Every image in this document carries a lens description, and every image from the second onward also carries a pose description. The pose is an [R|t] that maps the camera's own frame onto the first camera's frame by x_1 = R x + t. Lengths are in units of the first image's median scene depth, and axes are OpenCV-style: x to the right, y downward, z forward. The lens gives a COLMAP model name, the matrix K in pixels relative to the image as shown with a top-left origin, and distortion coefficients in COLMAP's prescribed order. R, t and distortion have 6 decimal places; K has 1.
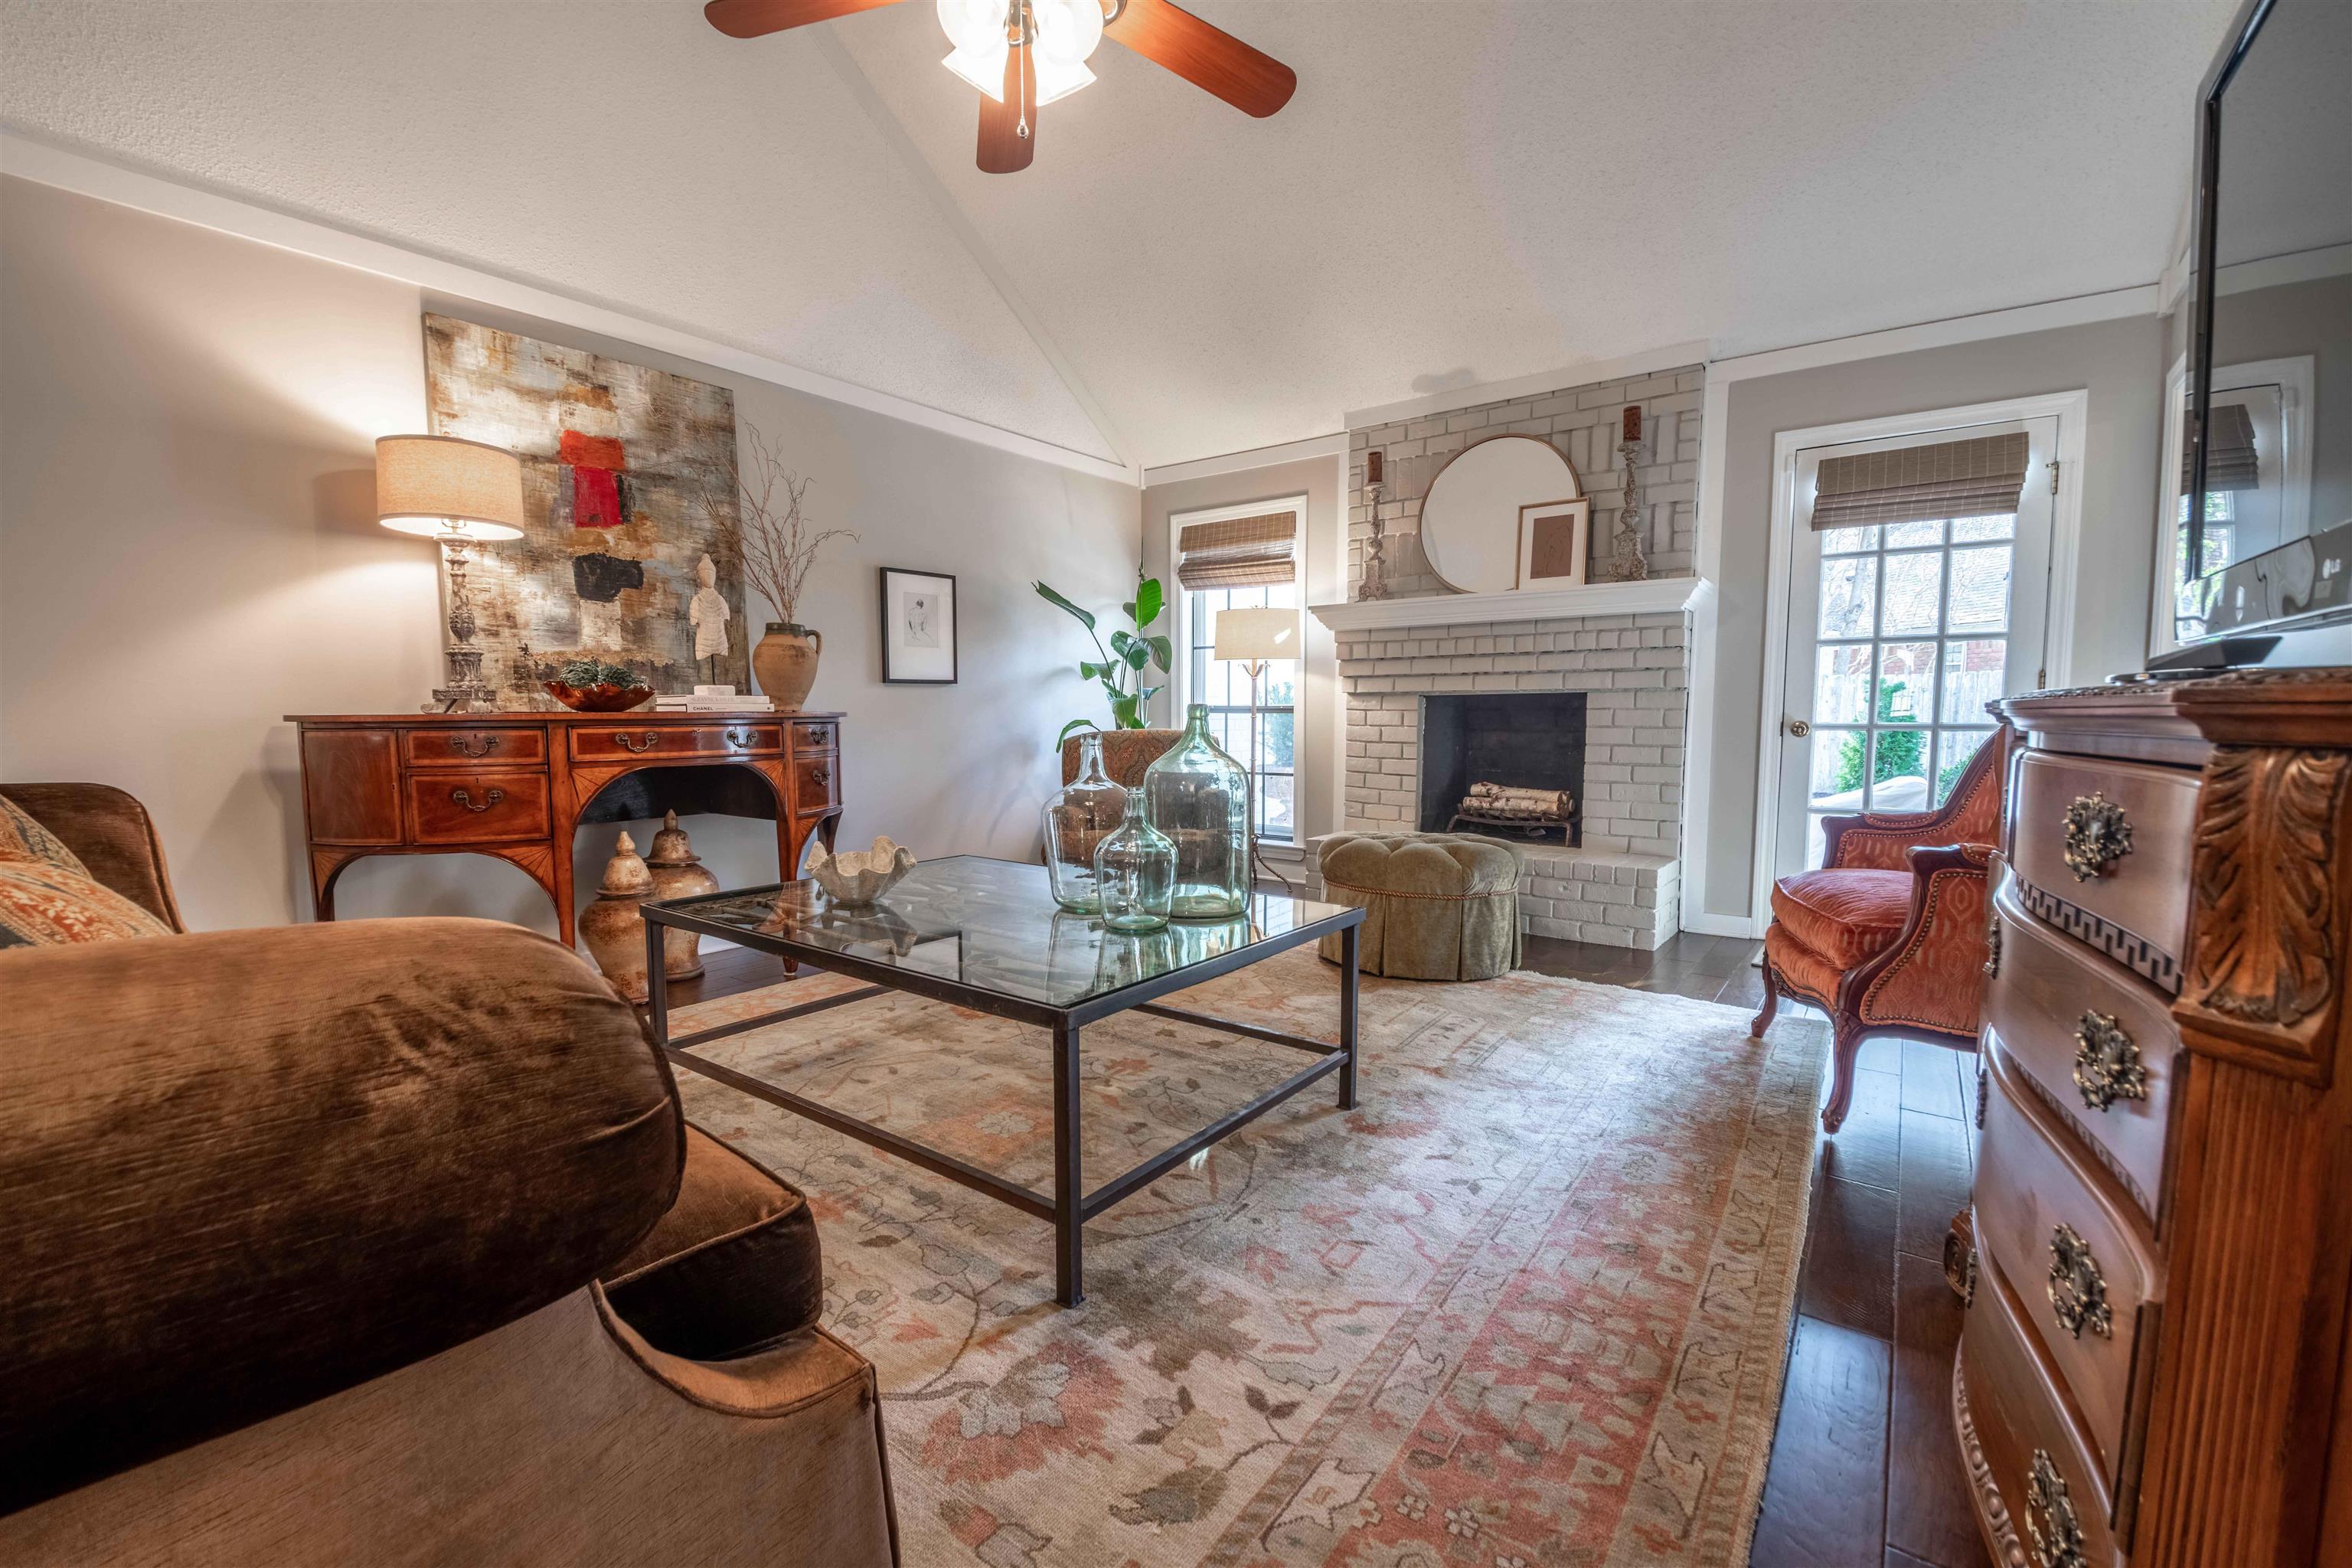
lens RADIAL K [[972.3, 0, 1164.4], [0, 972.3, 789.6], [0, 0, 1]] dist [-0.000038, -0.008350]
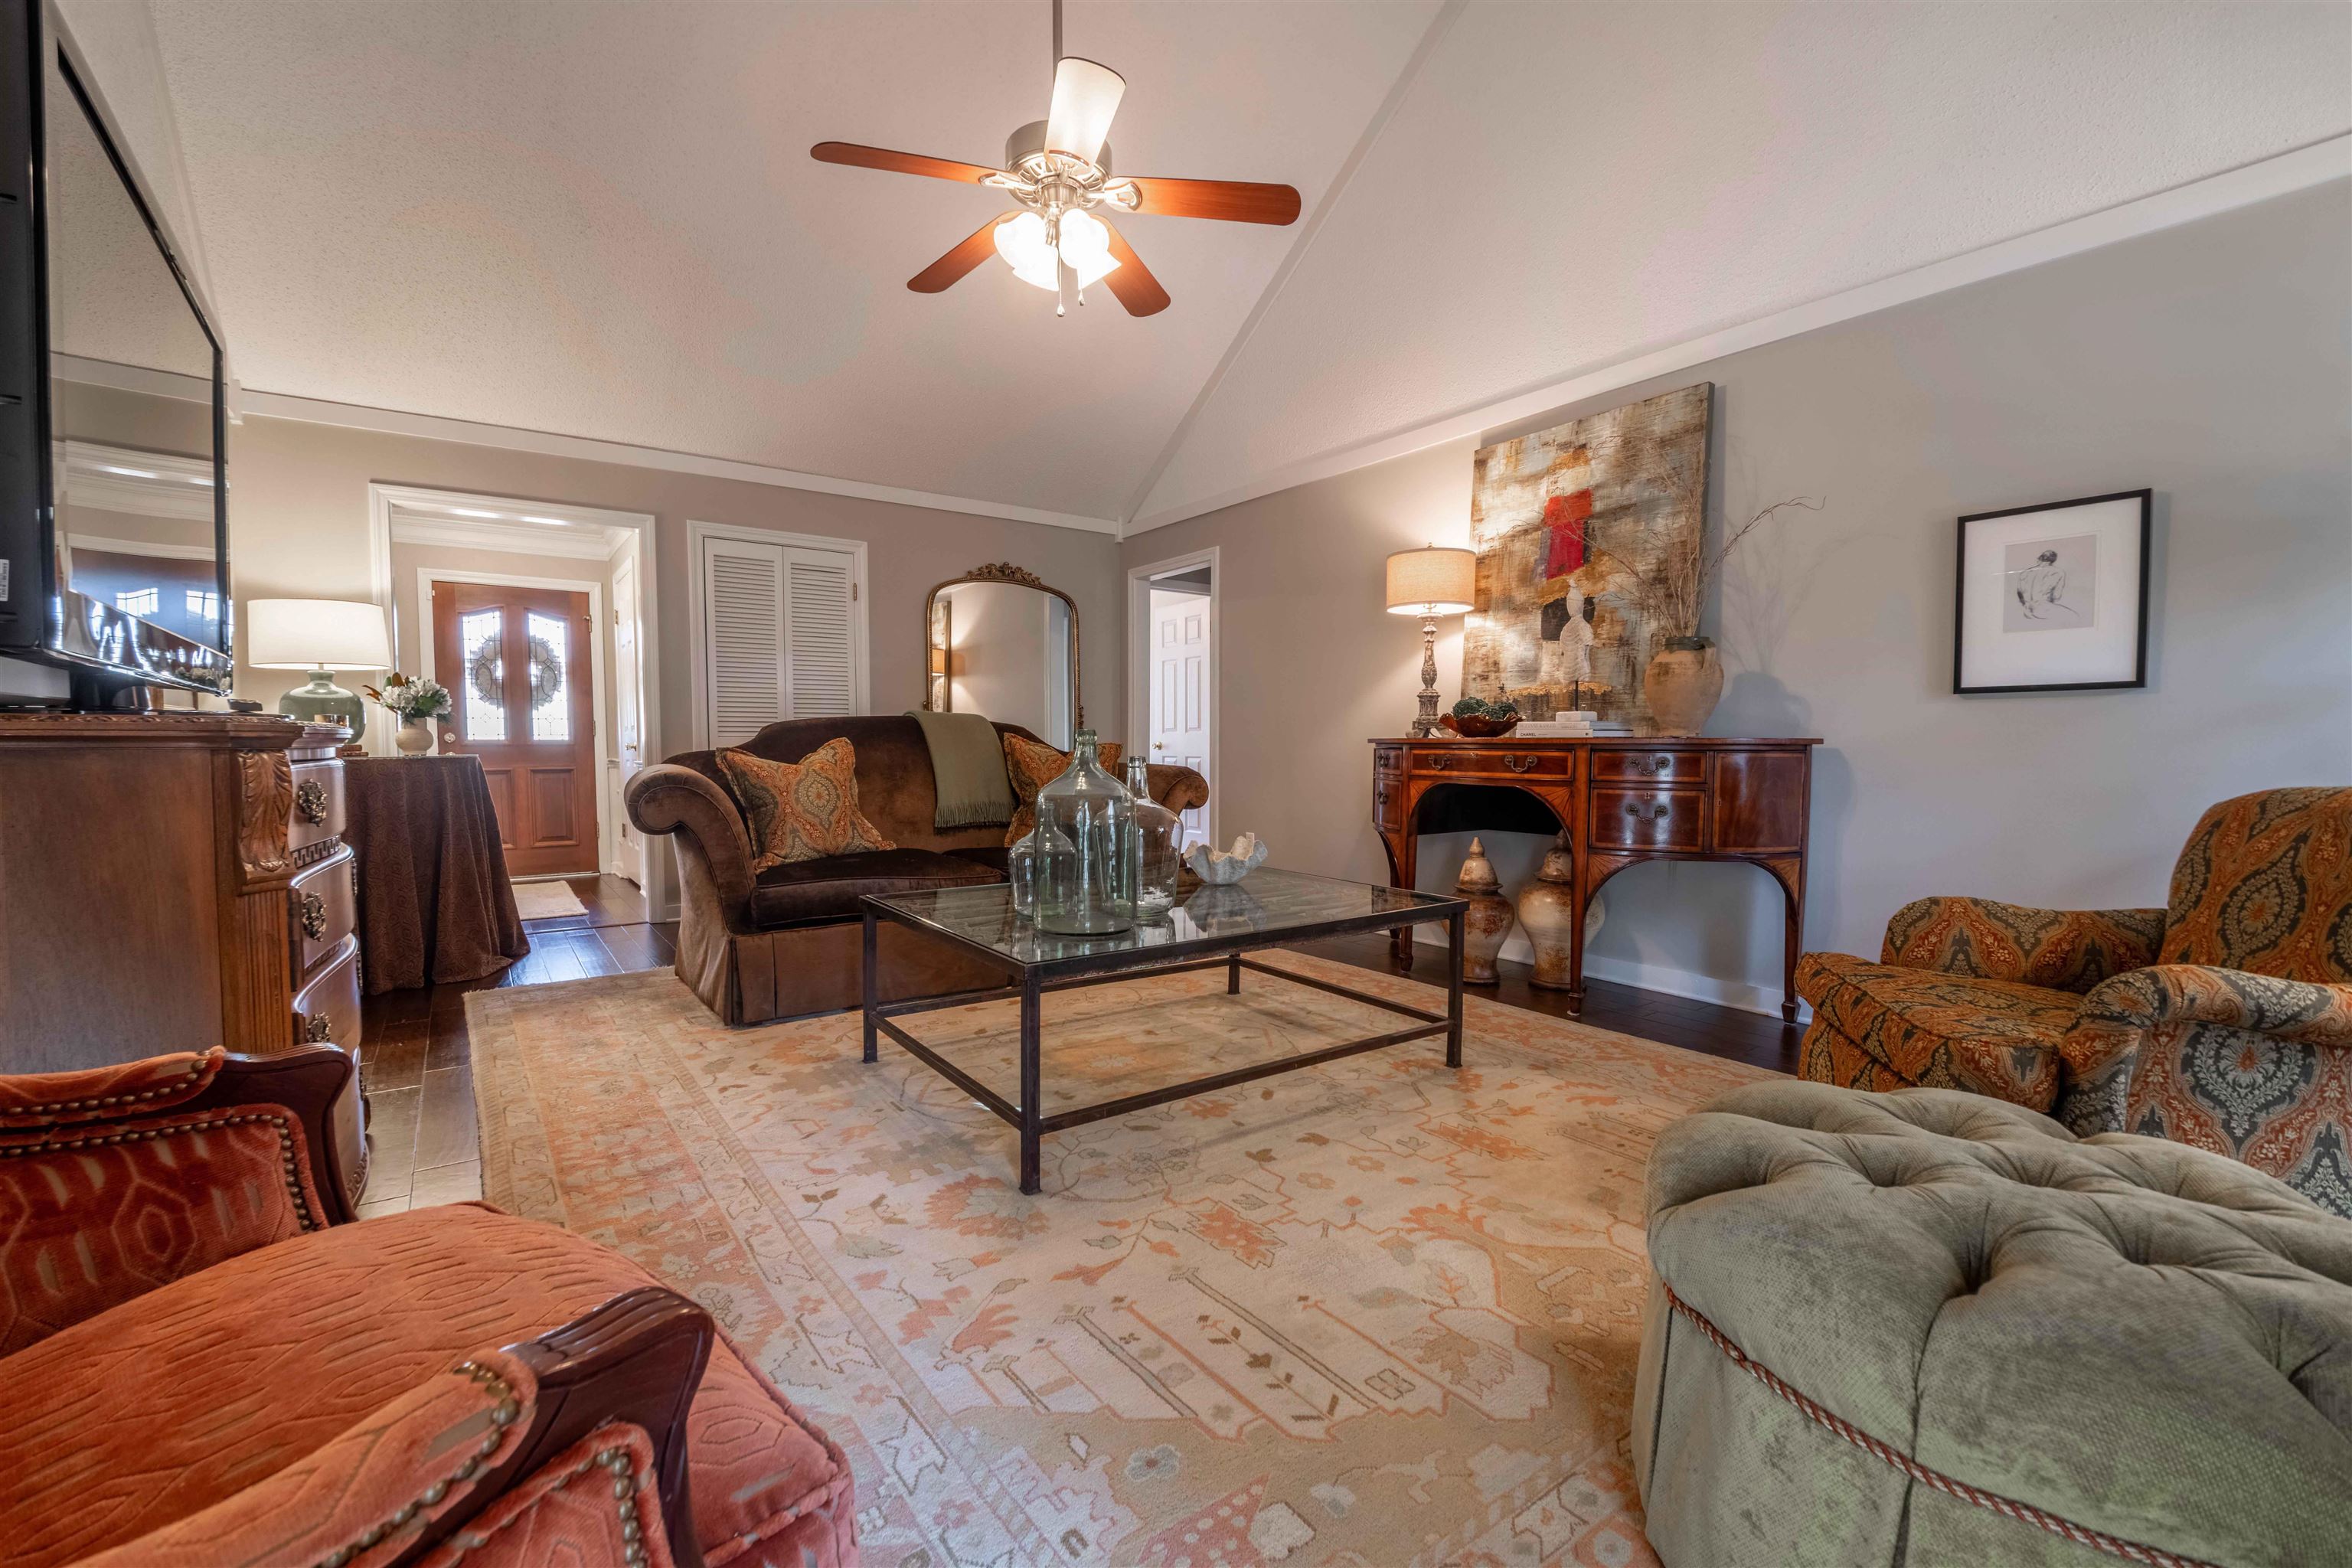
lens RADIAL K [[1017.9, 0, 1178.1], [0, 1017.9, 791.7], [0, 0, 1]] dist [0.000338, -0.006810]
pose [[-0.301924, 0.050614, -0.951987, 0.727886], [-0.078788, 0.993849, 0.077827, -0.079447], [0.950071, 0.098503, -0.296079, 0.994322]]
